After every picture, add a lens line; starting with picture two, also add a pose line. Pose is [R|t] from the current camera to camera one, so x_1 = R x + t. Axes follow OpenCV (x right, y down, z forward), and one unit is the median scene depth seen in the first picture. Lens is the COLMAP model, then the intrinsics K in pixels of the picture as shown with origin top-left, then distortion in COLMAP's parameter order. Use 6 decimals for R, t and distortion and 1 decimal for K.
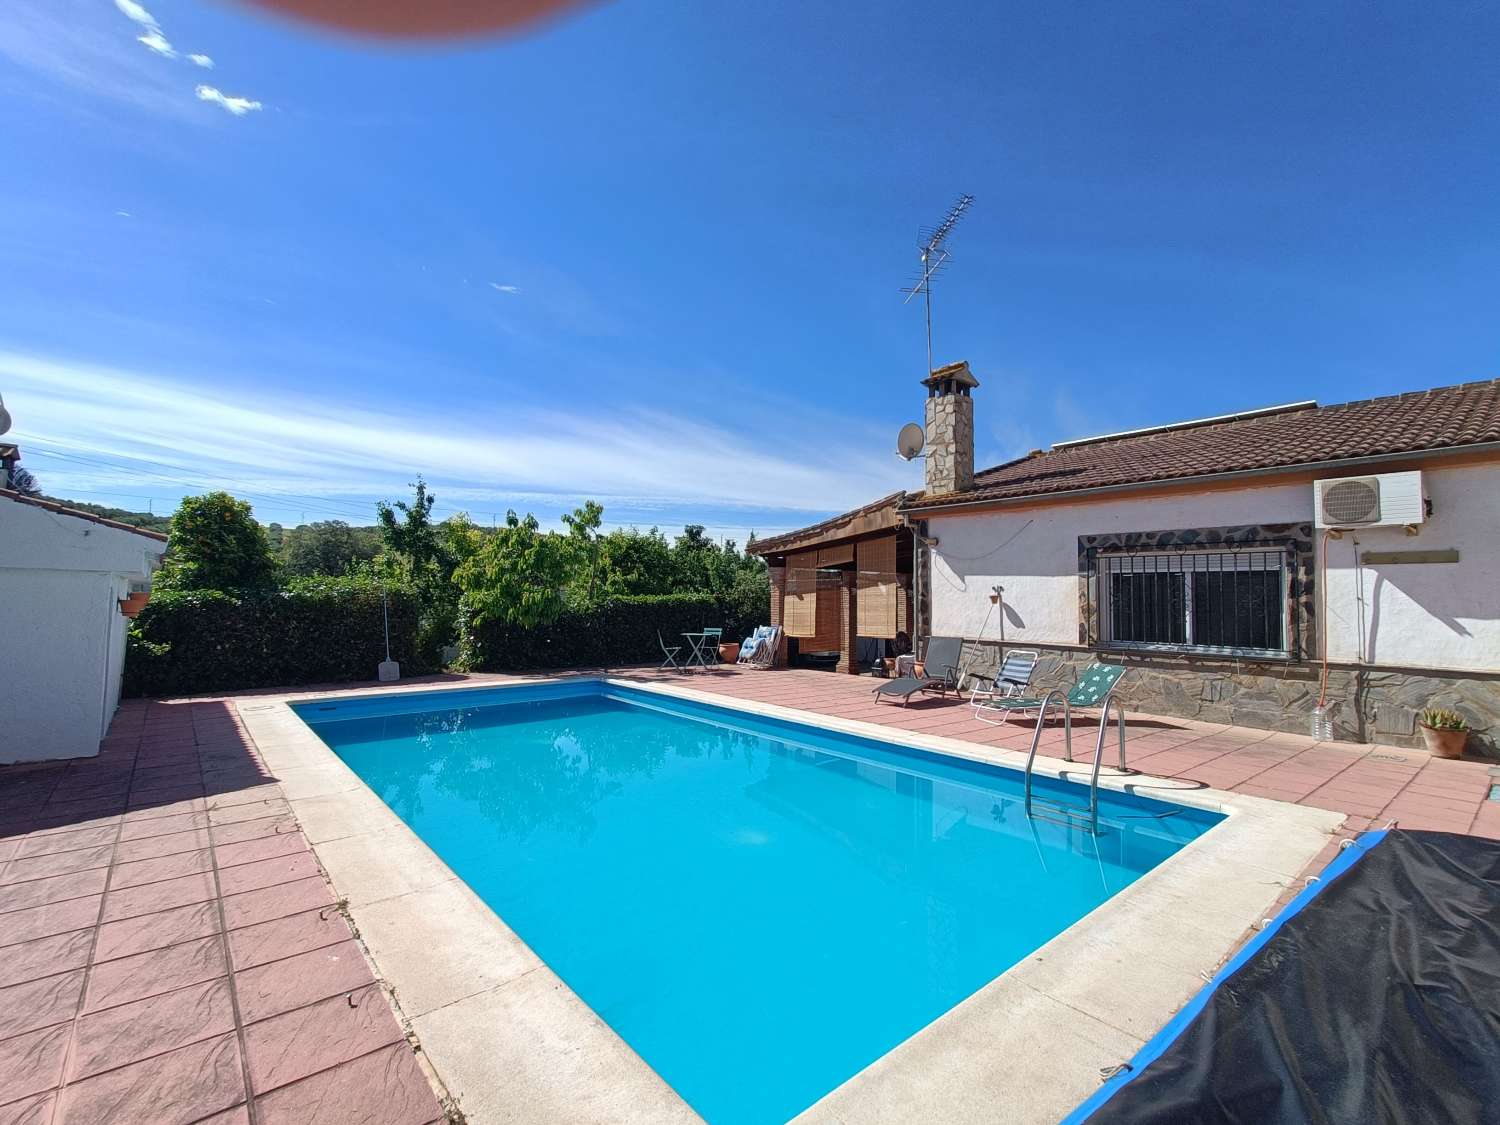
lens RADIAL K [[678.9, 0, 739.0], [0, 678.9, 558.0], [0, 0, 1]] dist [0.011533, 0.000179]
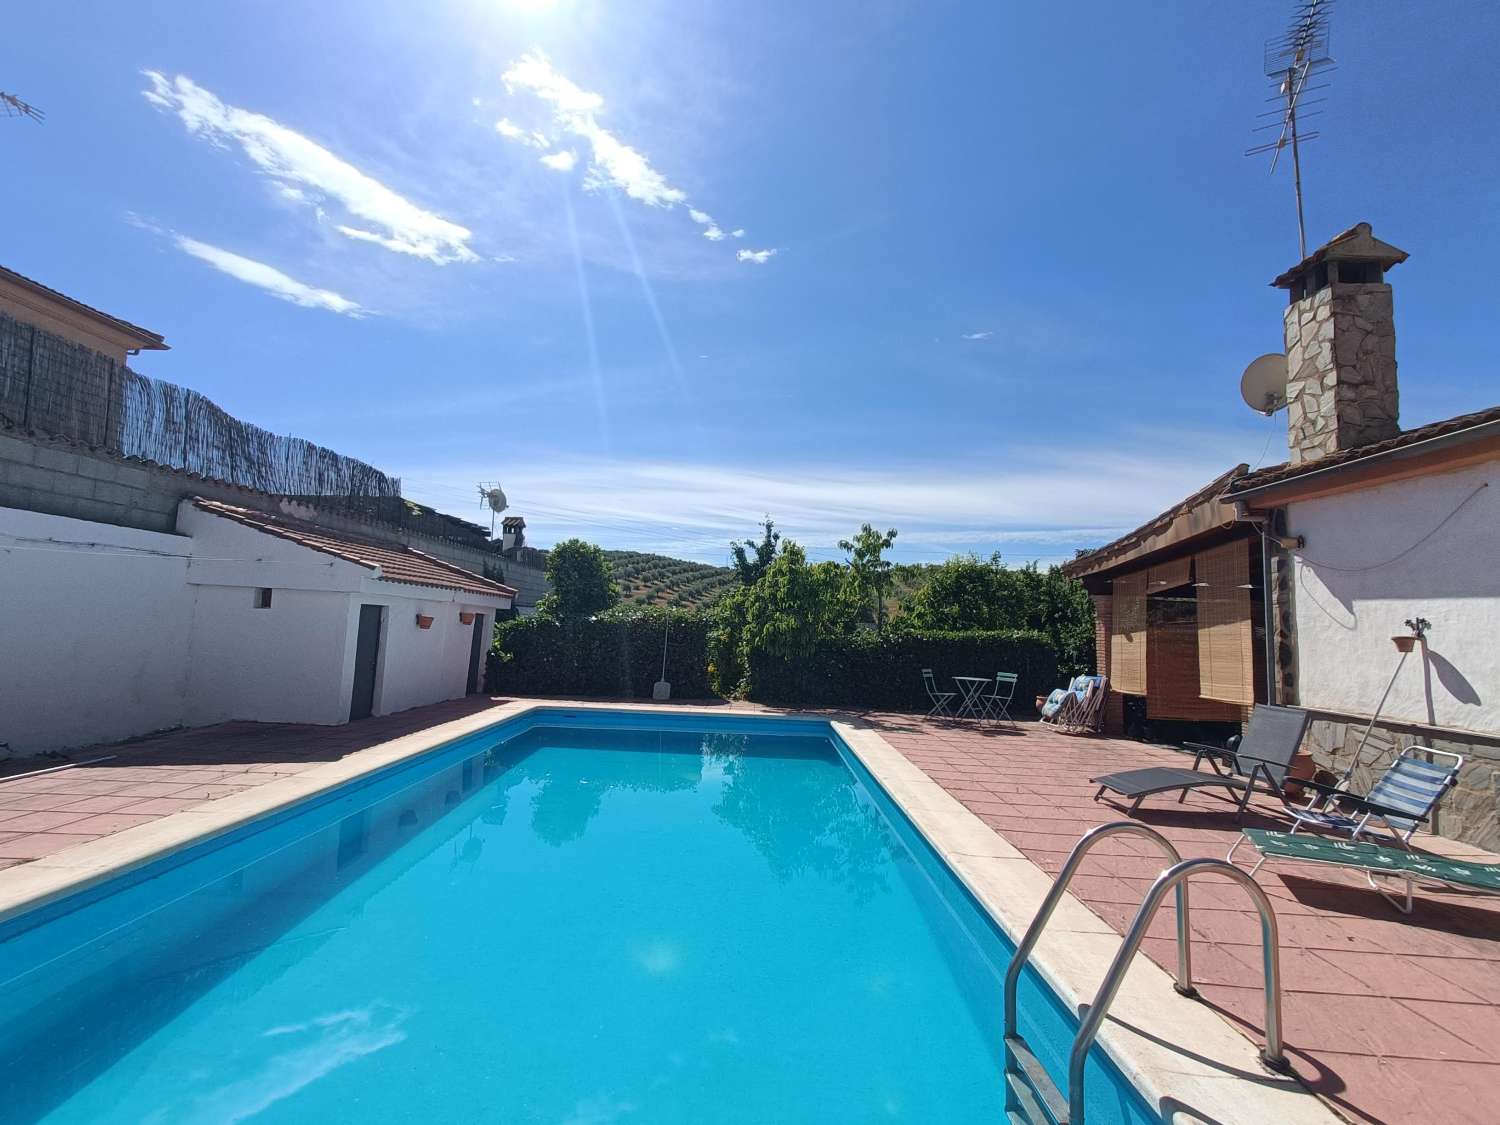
lens RADIAL K [[674.4, 0, 740.4], [0, 674.4, 561.2], [0, 0, 1]] dist [0.002078, 0.001386]
pose [[0.760364, -0.042794, -0.648086, 0.294375], [0.005560, 0.998219, -0.059391, 0.022954], [0.649474, 0.041555, 0.759248, 0.247117]]
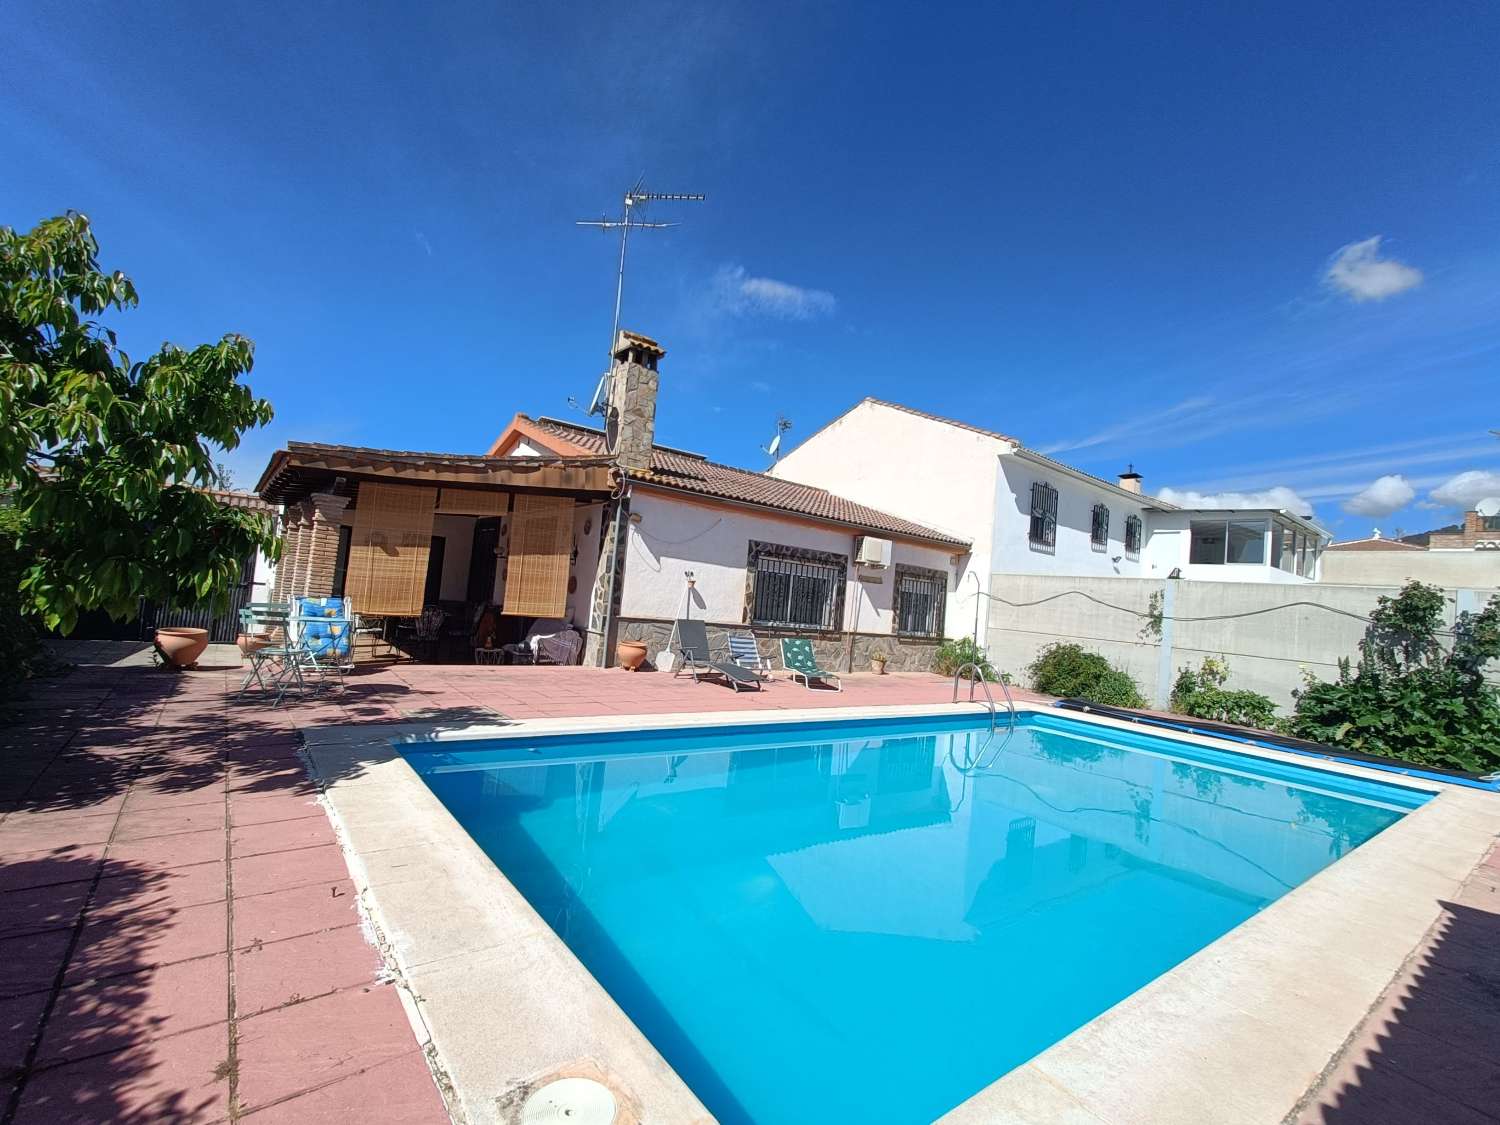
lens RADIAL K [[674.8, 0, 740.5], [0, 674.8, 560.3], [0, 0, 1]] dist [0.001164, 0.000394]
pose [[0.036270, 0.044987, 0.998329, -0.643612], [-0.152131, 0.987592, -0.038976, 0.048670], [-0.987695, -0.150463, 0.042664, 0.791201]]
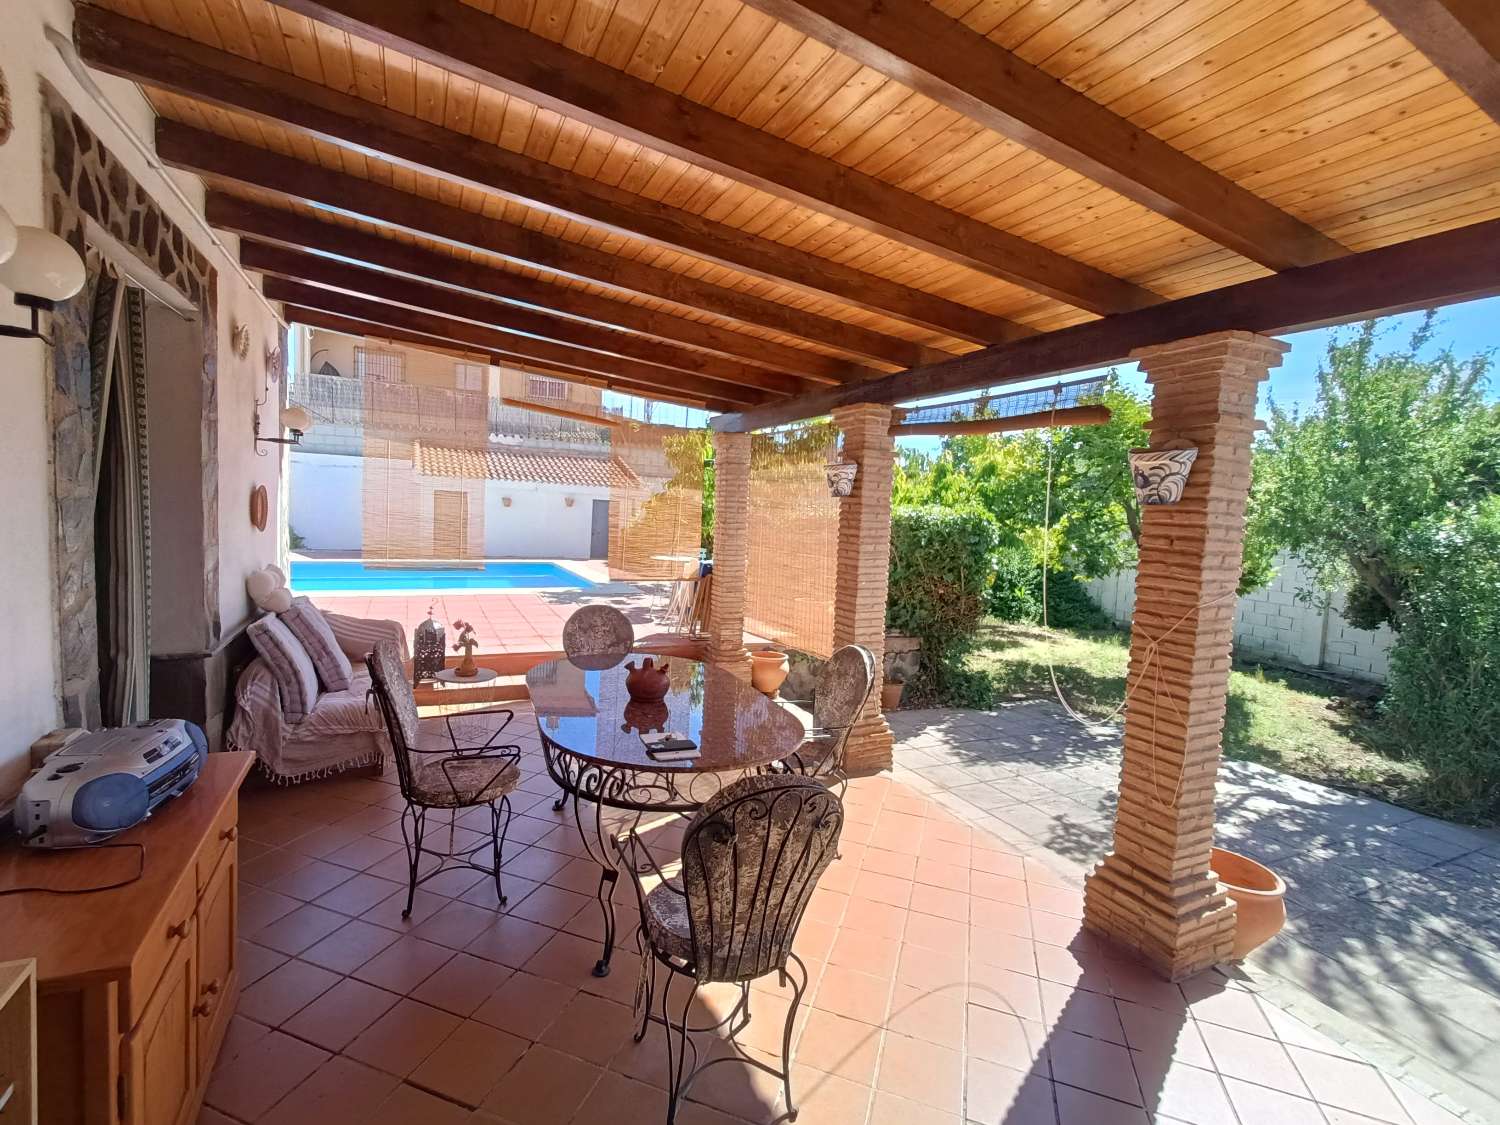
lens RADIAL K [[676.0, 0, 740.8], [0, 676.0, 561.6], [0, 0, 1]] dist [-0.002168, 0.004144]
pose [[-0.240234, 0.057270, -0.969024, 0.638665], [0.010908, 0.998354, 0.056299, 0.093451], [0.970654, 0.002955, -0.240463, 1.410226]]
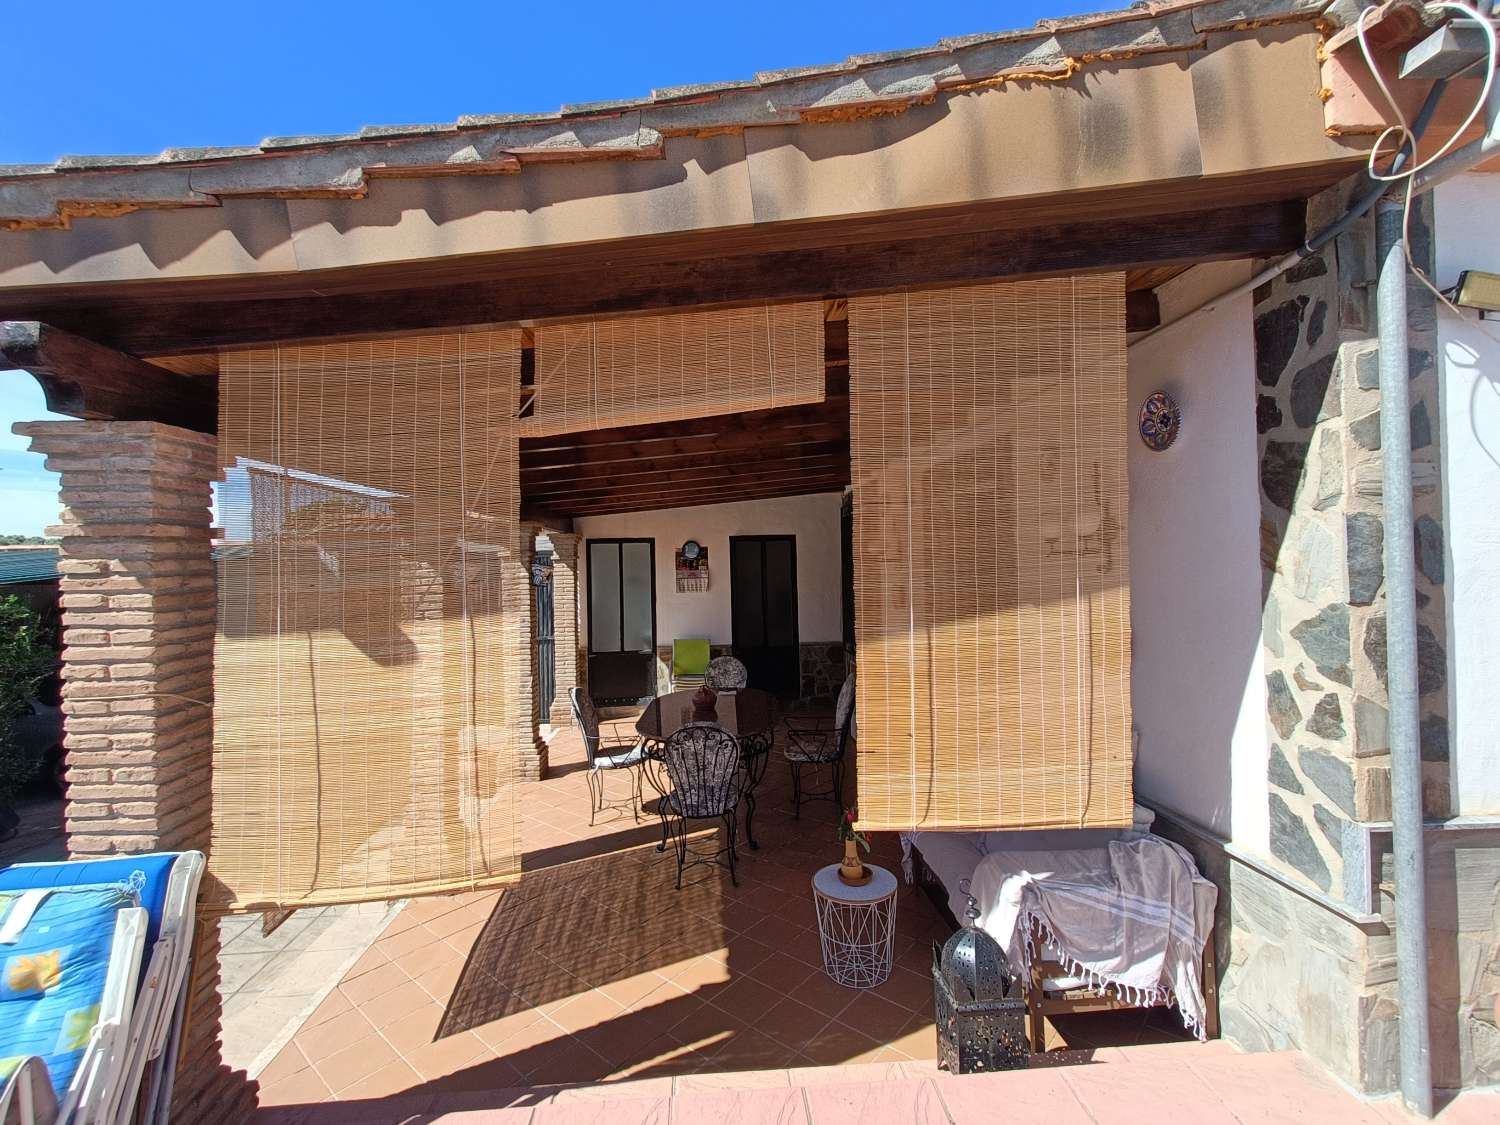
lens RADIAL K [[674.8, 0, 740.5], [0, 674.8, 560.3], [0, 0, 1]] dist [0.001164, 0.000394]
pose [[0.591503, -0.015084, 0.806162, 0.022969], [-0.022199, 0.999141, 0.034983, 0.042849], [-0.805997, -0.038588, 0.590660, 1.032150]]
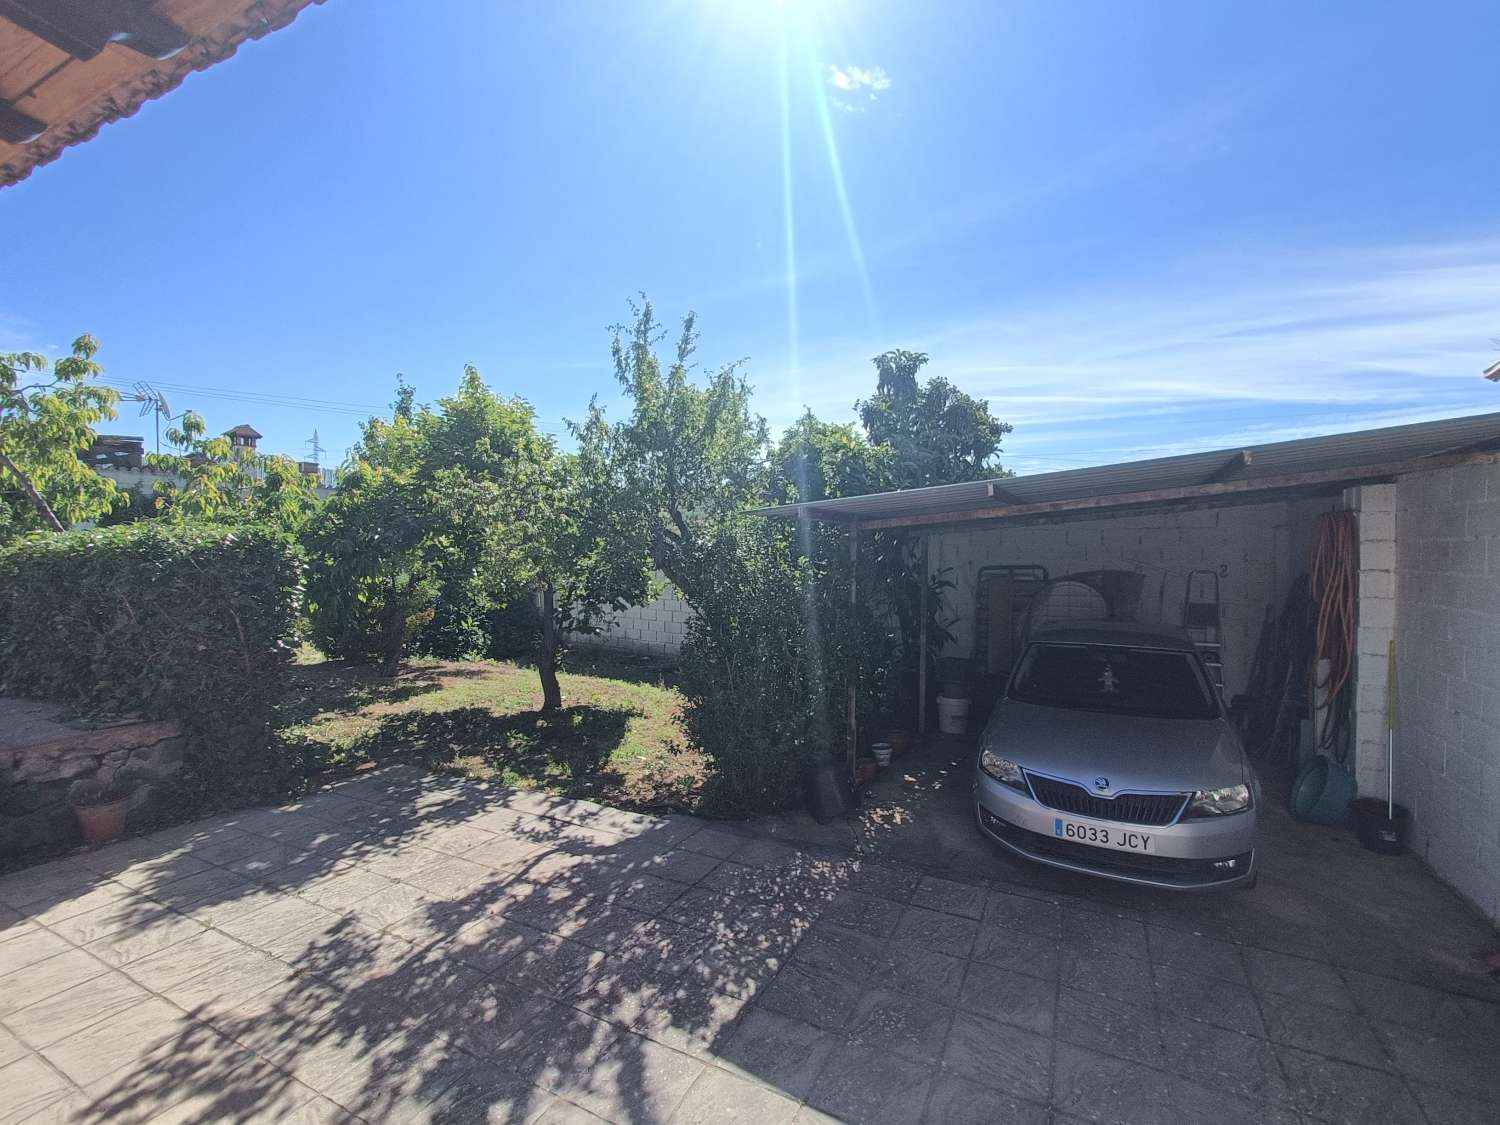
lens RADIAL K [[674.4, 0, 740.4], [0, 674.4, 561.2], [0, 0, 1]] dist [0.002078, 0.001386]
pose [[0.392046, 0.010747, -0.919883, 0.511688], [0.050173, 0.998194, 0.033046, 0.107399], [0.918576, -0.059109, 0.390799, 1.603902]]
